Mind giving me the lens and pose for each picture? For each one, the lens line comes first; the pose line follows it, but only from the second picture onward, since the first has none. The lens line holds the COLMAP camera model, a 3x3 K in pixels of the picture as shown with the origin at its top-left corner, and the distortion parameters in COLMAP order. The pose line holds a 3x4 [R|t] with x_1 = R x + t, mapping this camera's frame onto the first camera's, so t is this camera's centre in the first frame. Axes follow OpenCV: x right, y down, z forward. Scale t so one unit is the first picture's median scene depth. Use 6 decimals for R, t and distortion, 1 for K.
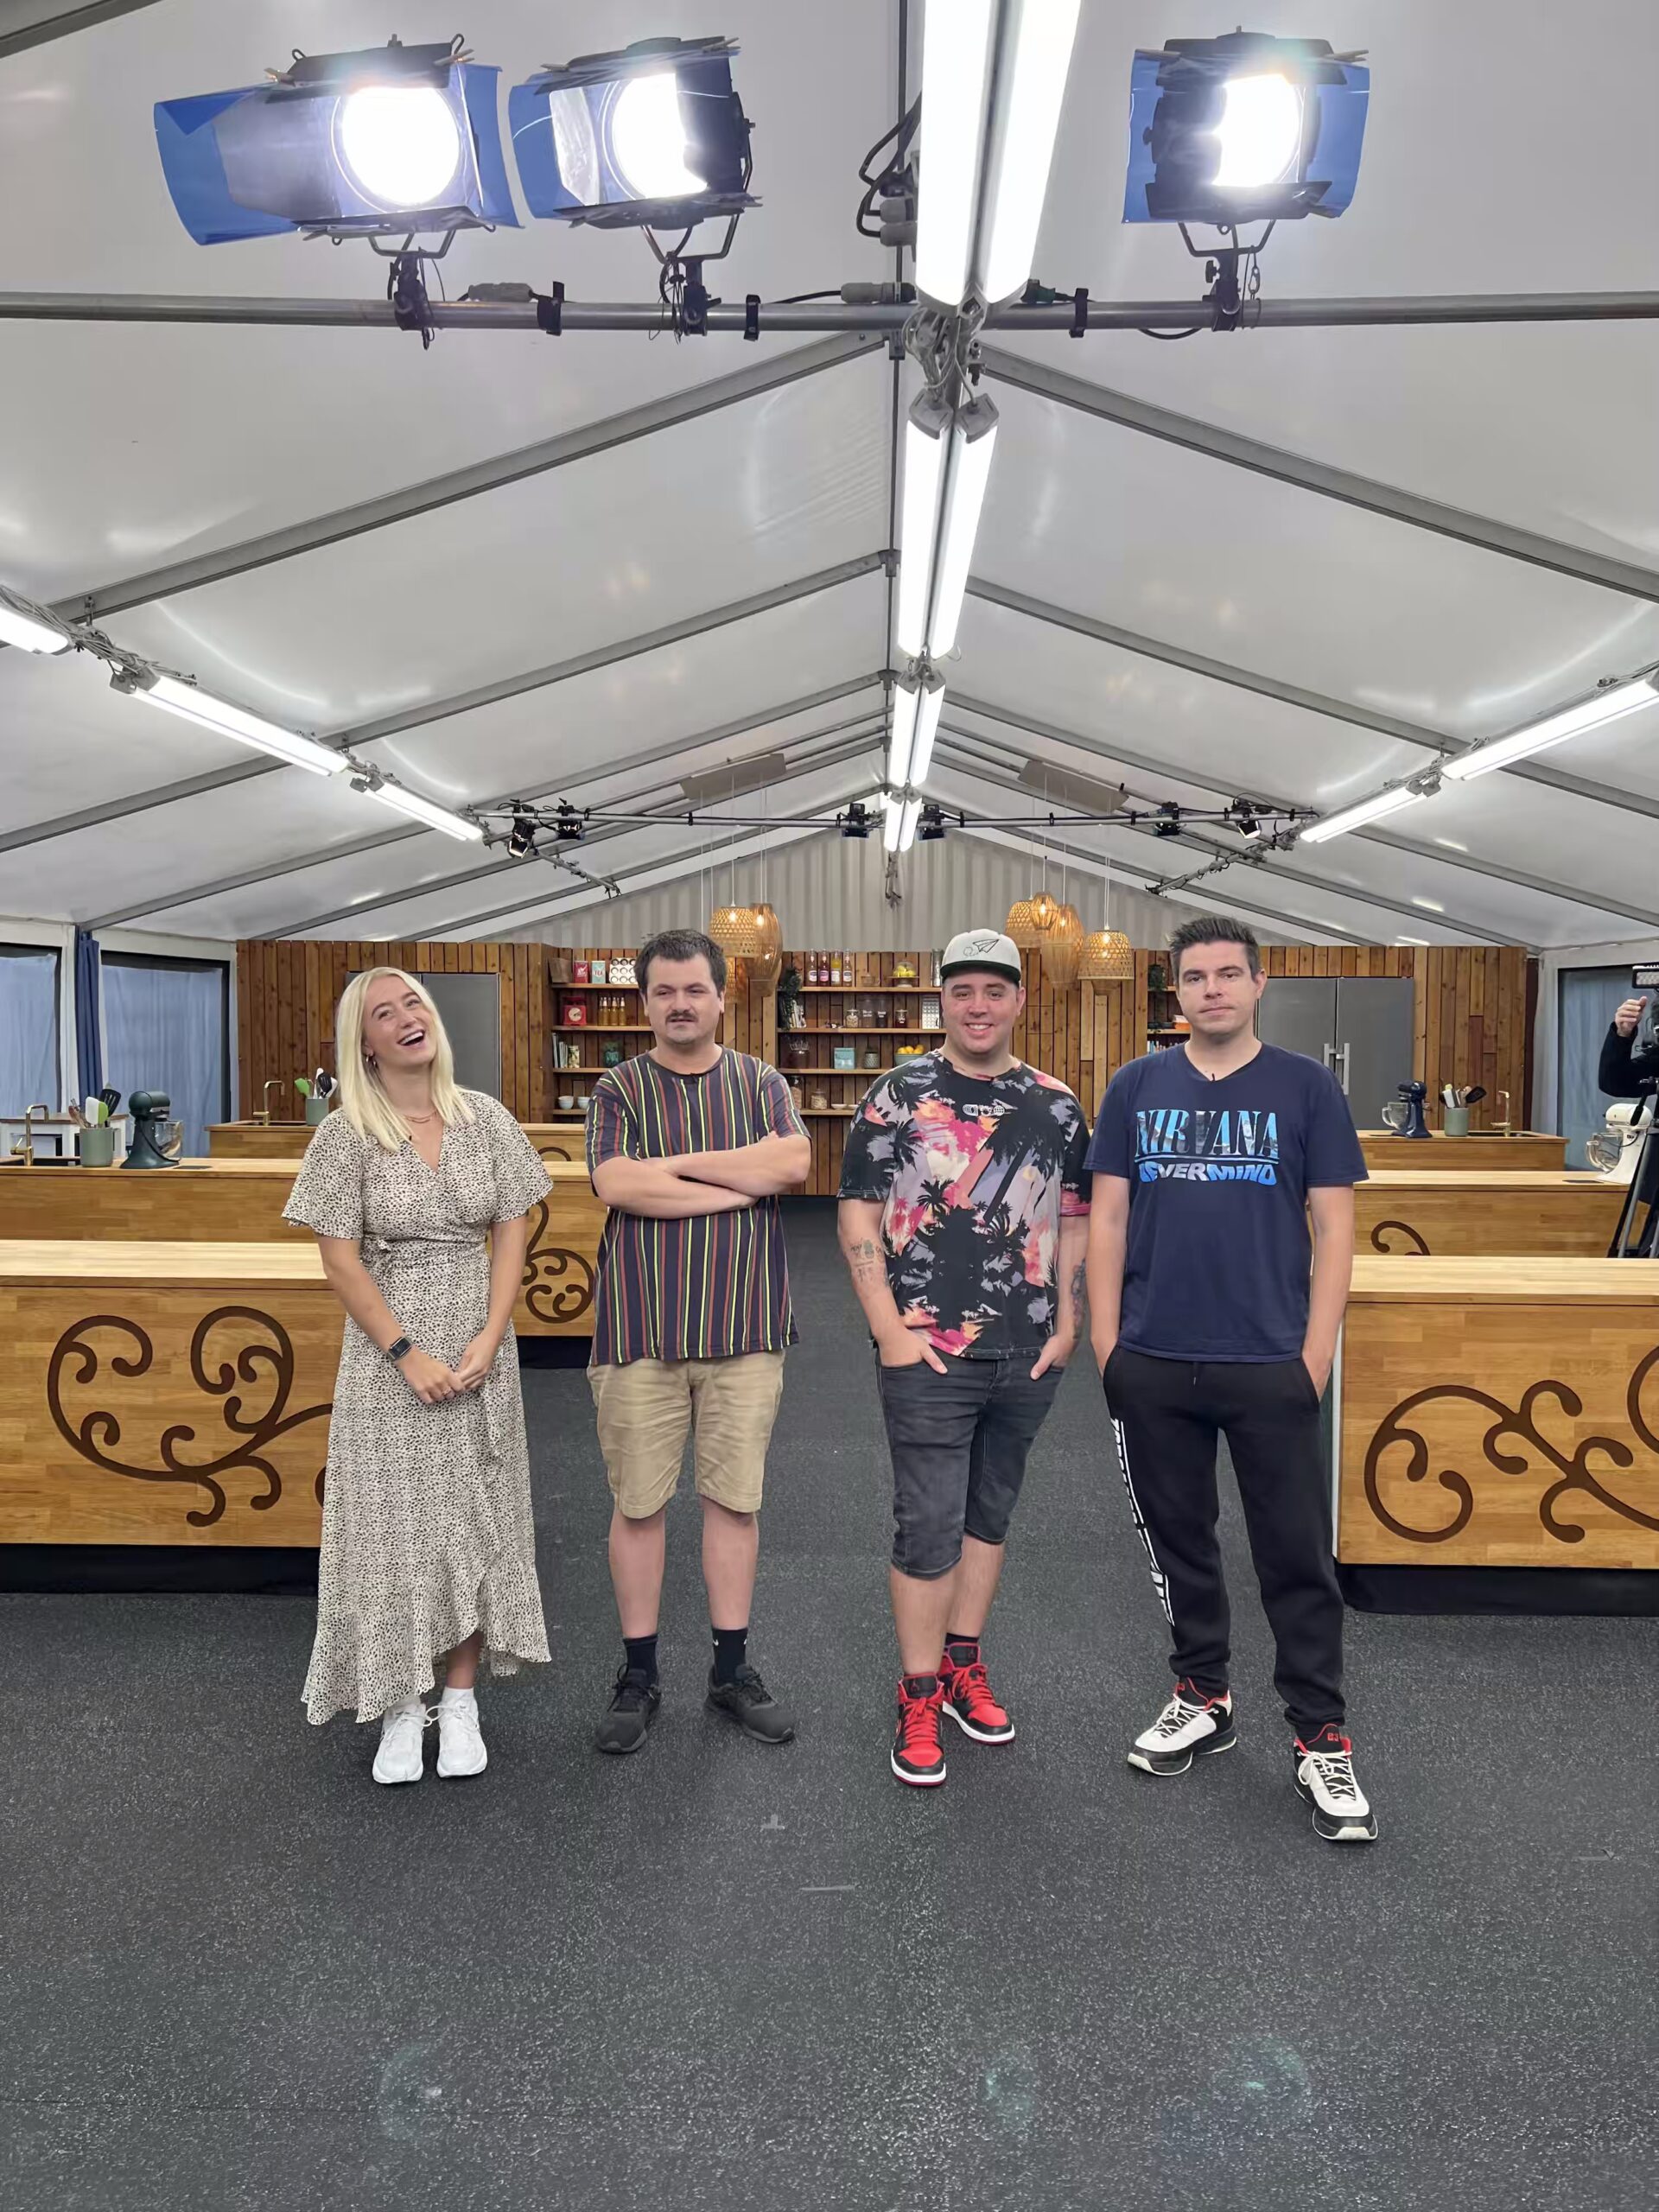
lens RADIAL K [[1627.0, 0, 898.6], [0, 1627.0, 1111.1], [0, 0, 1]] dist [0.001508, 0.000599]
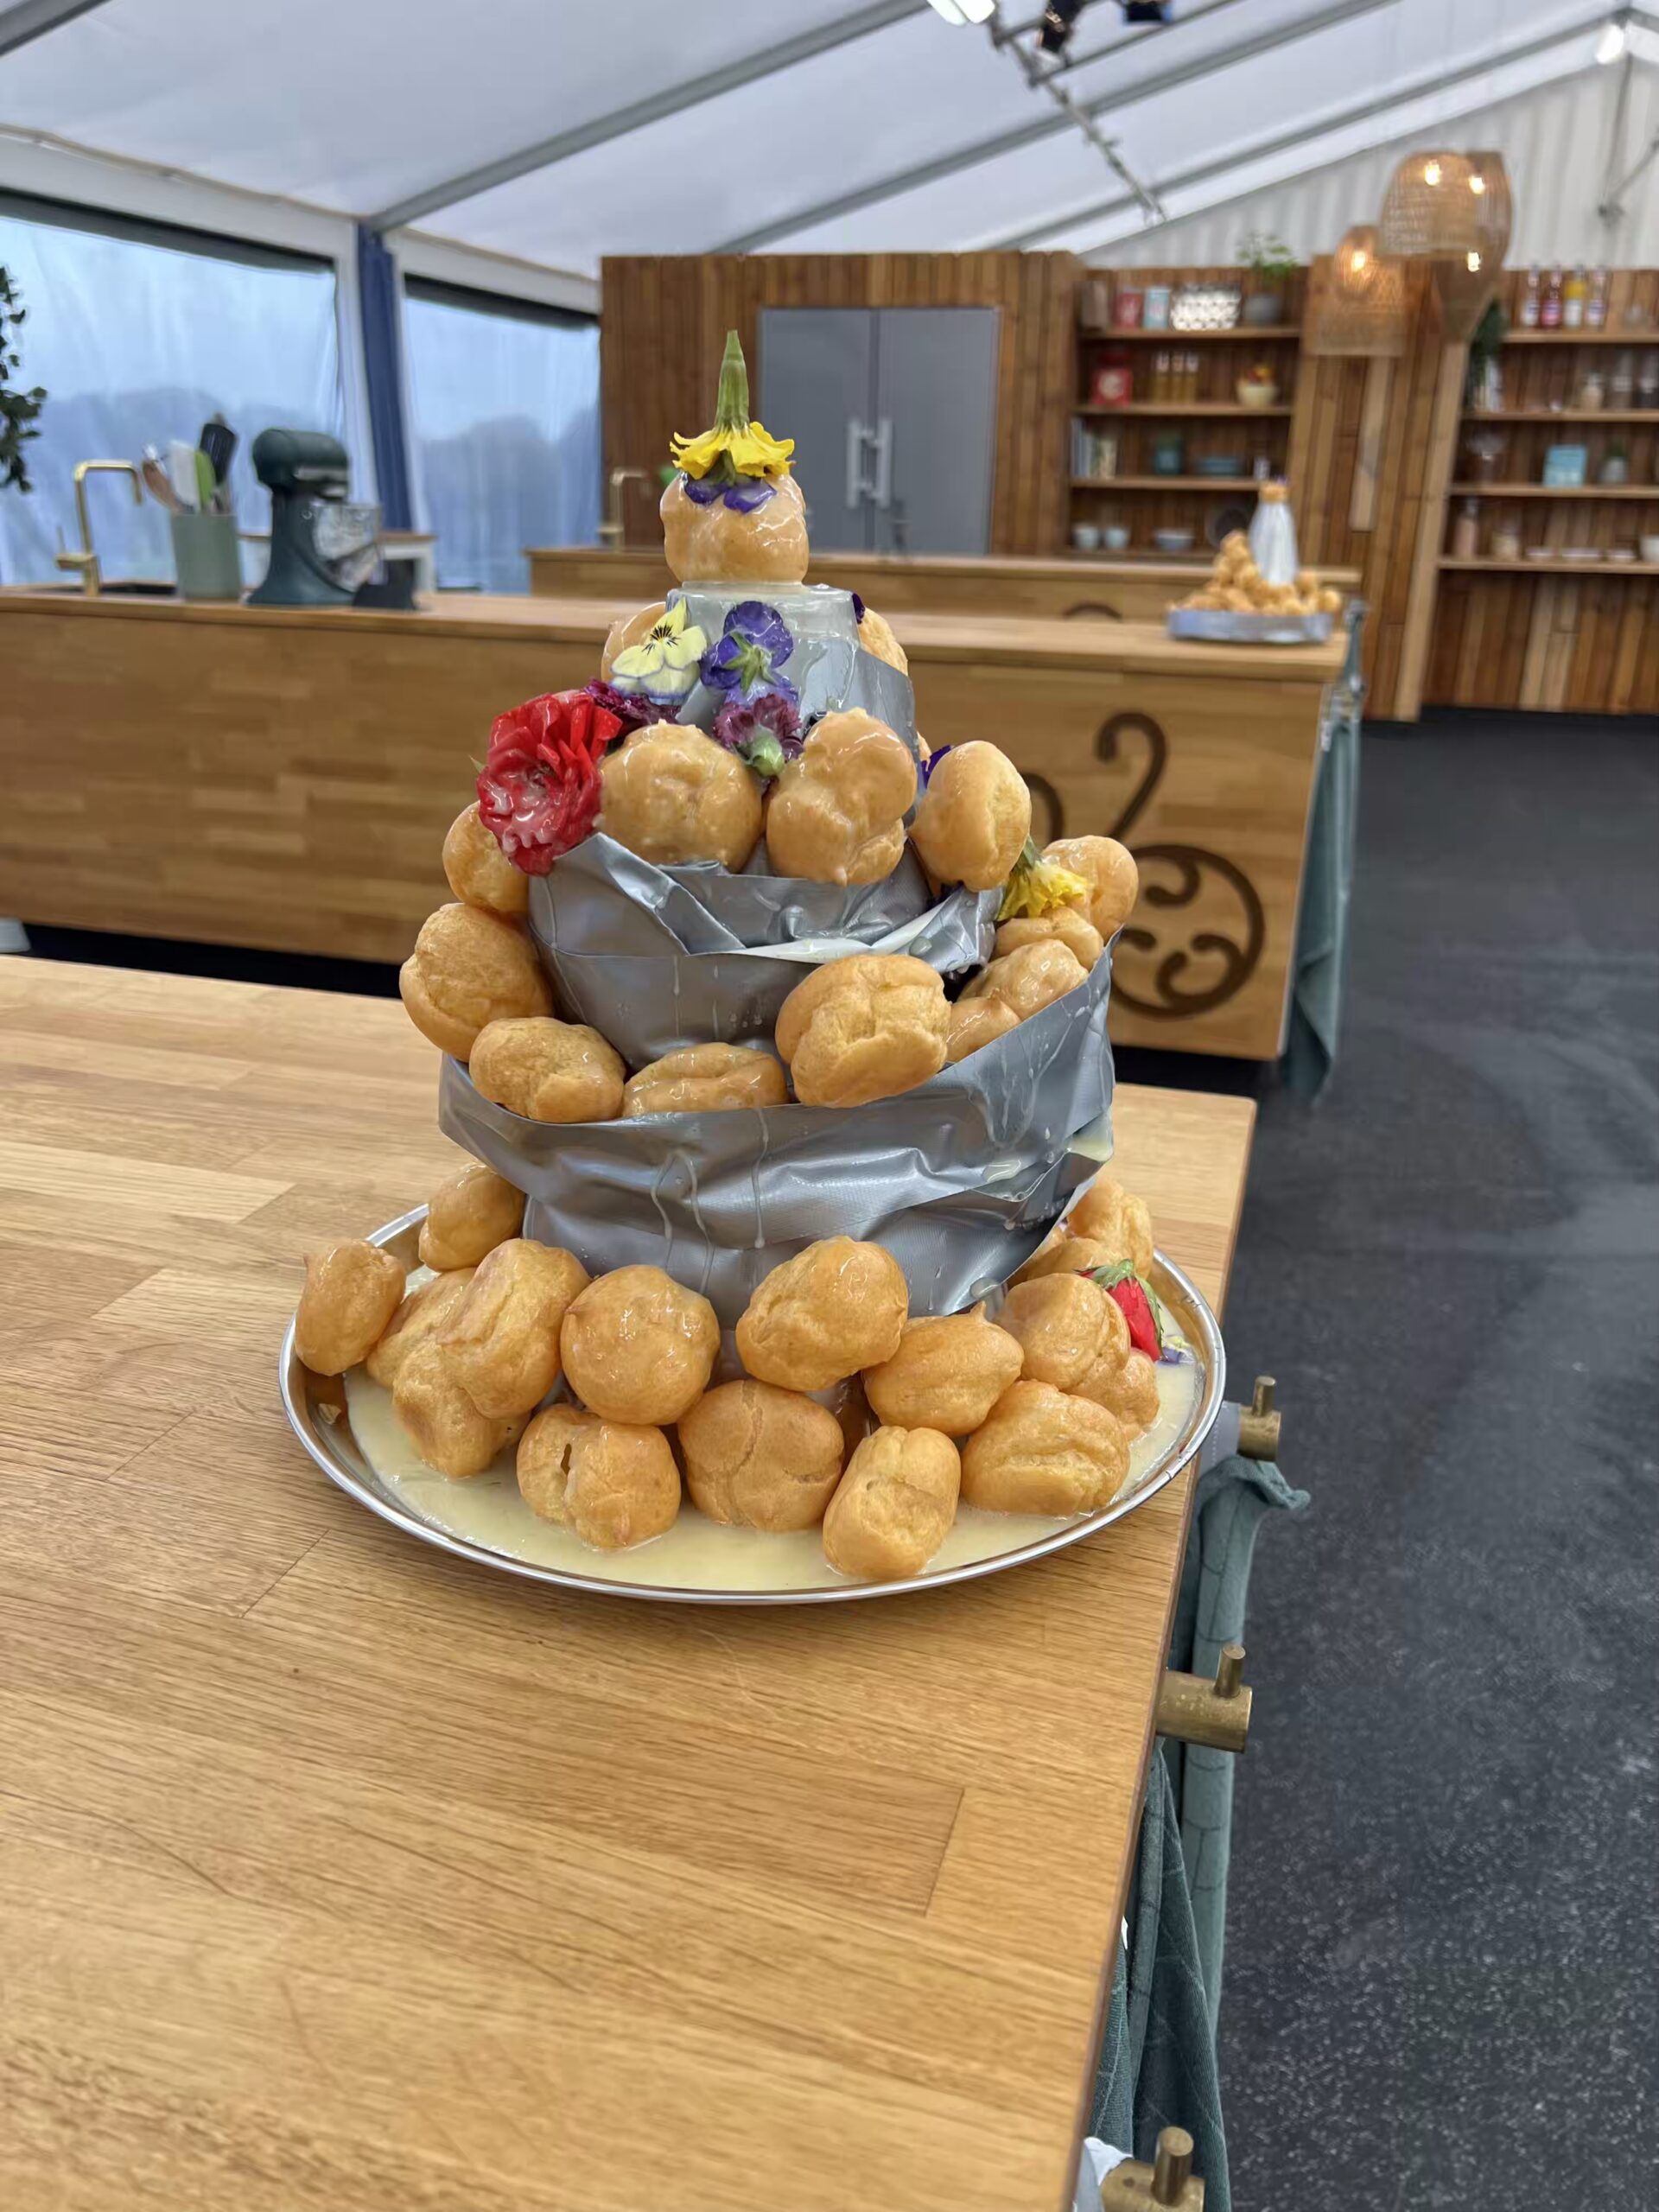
lens RADIAL K [[1686.8, 0, 829.5], [0, 1686.8, 1106.0], [0, 0, 1]] dist [0.000494, 0.008400]
pose [[0.953631, 0.113392, -0.278800, -0.092802], [-0.026388, 0.954249, 0.297846, 0.013099], [0.299818, -0.276678, 0.912994, 0.314609]]
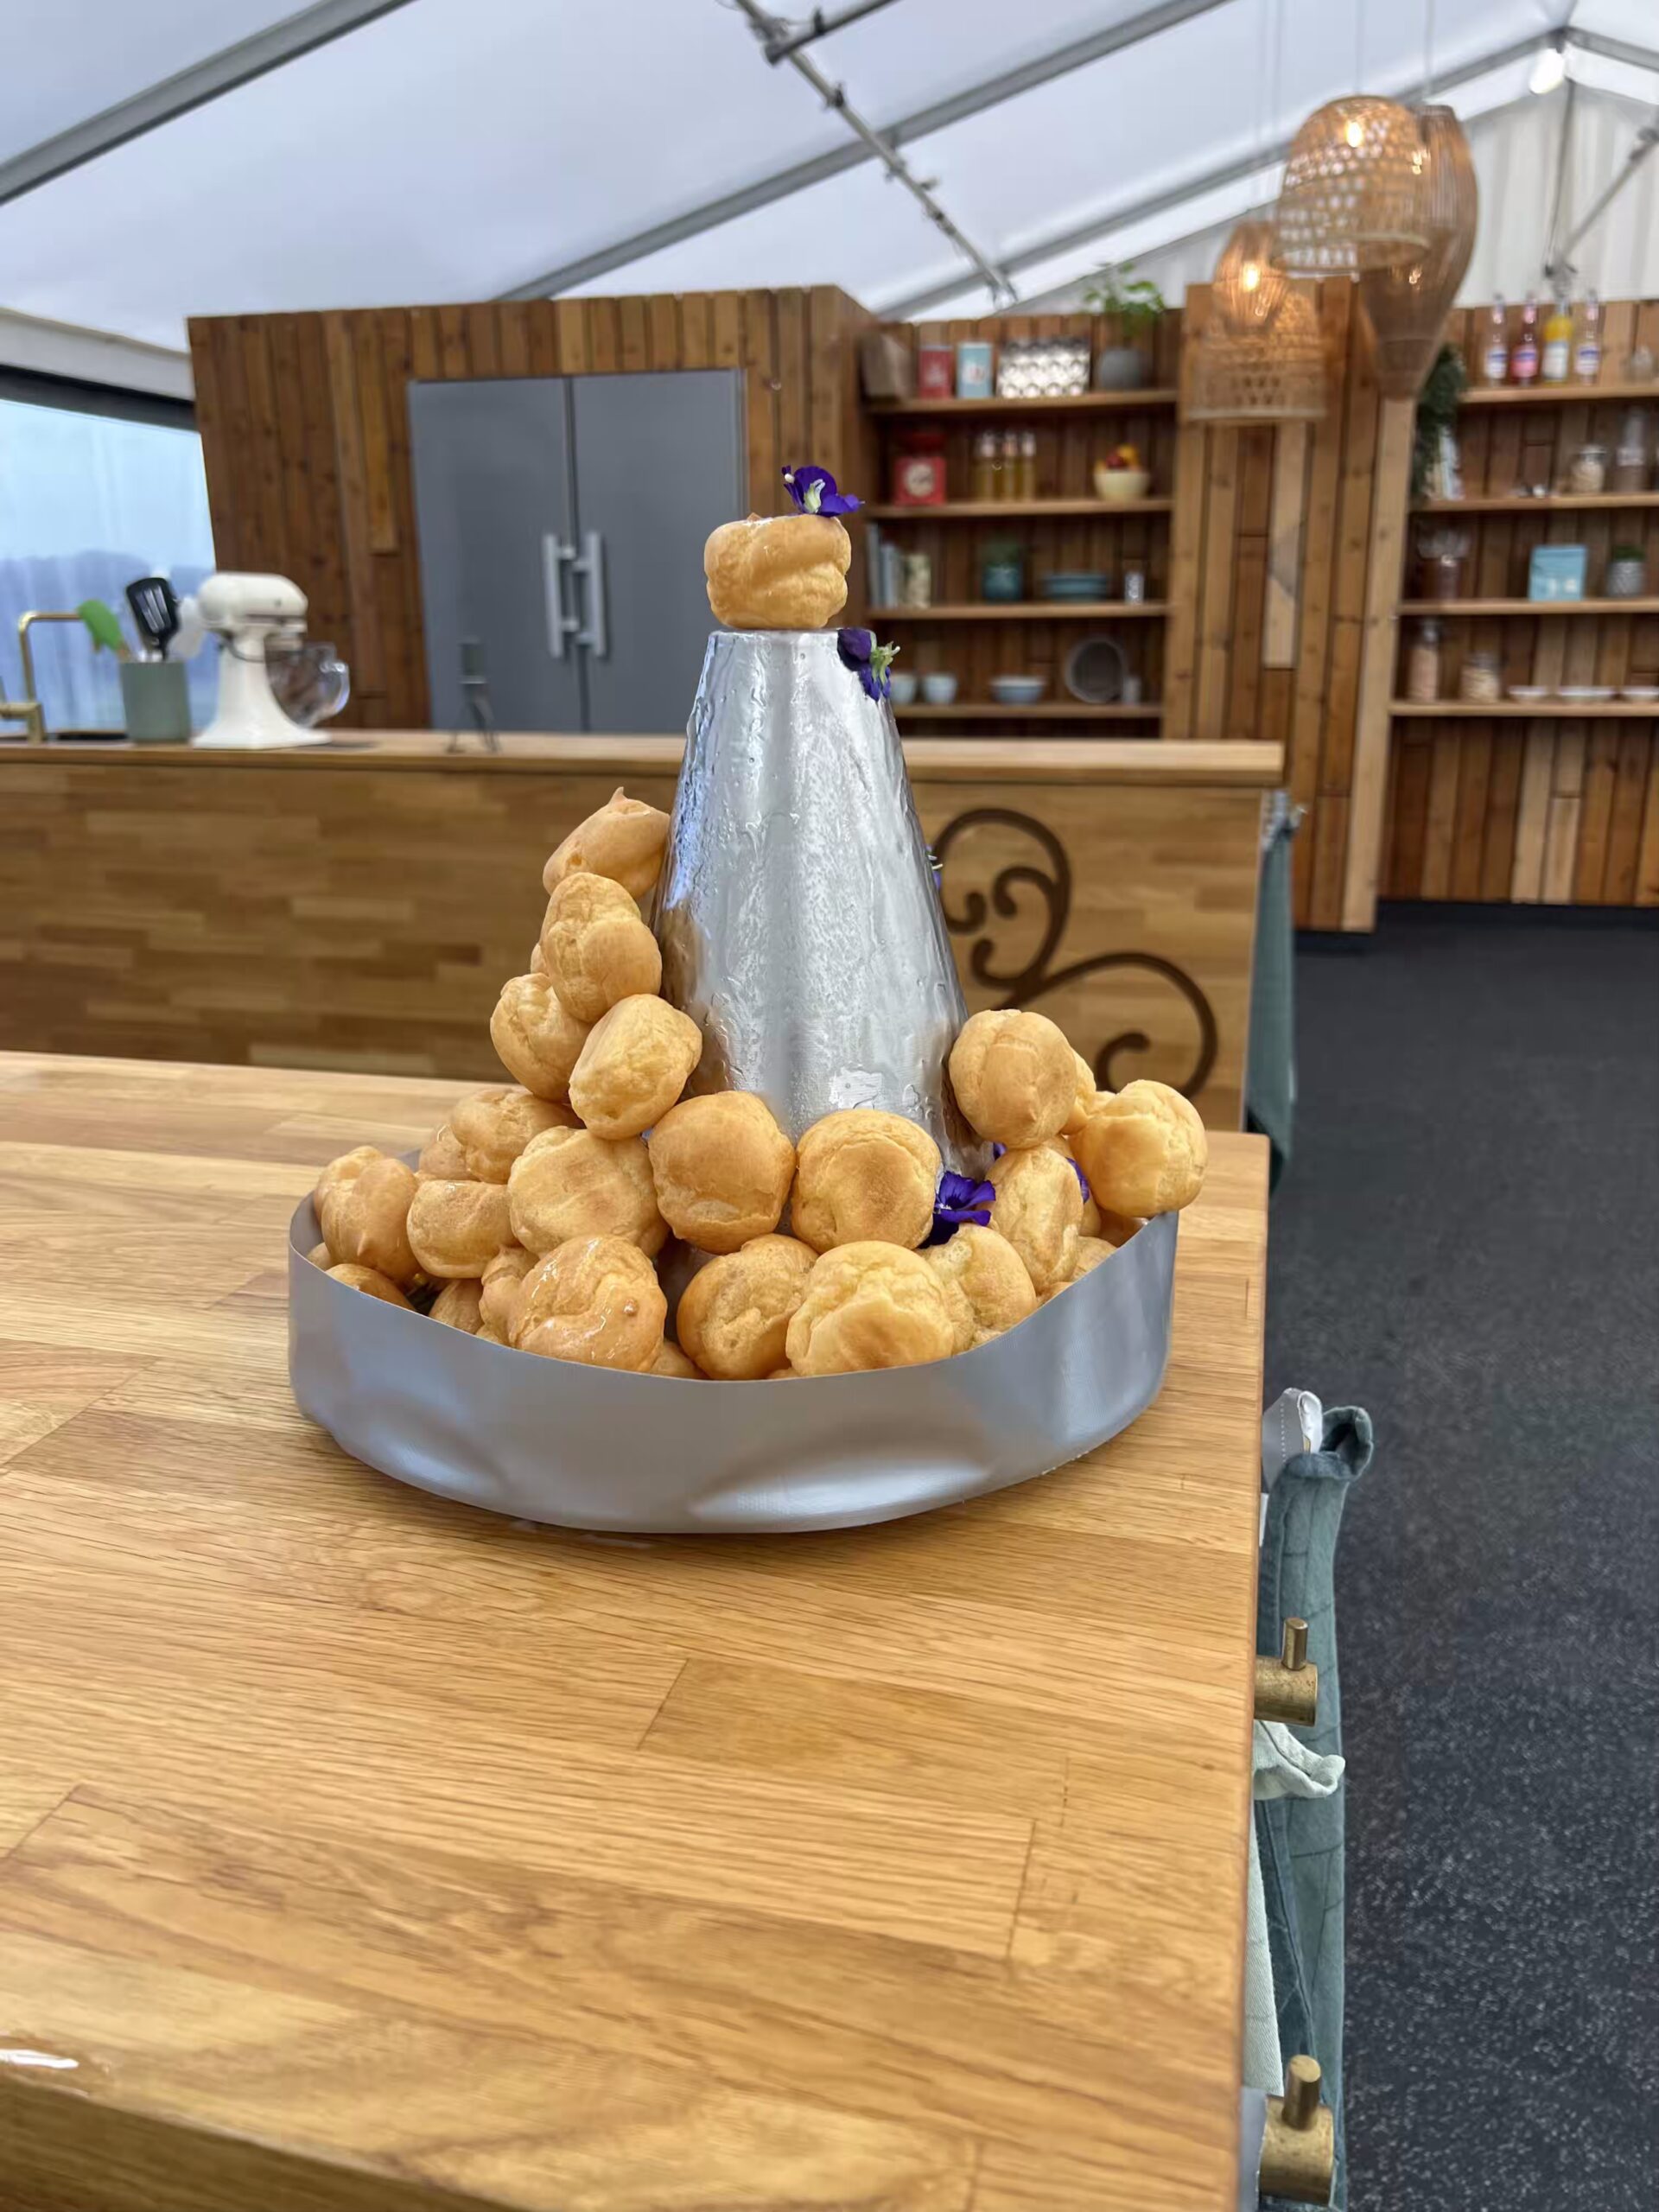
lens RADIAL K [[1686.8, 0, 829.5], [0, 1686.8, 1106.0], [0, 0, 1]] dist [0.000494, 0.008400]
pose [[0.964993, 0.056695, -0.256074, -0.097265], [0.001953, 0.974776, 0.223177, 0.003537], [0.262267, -0.215864, 0.940542, 0.534136]]
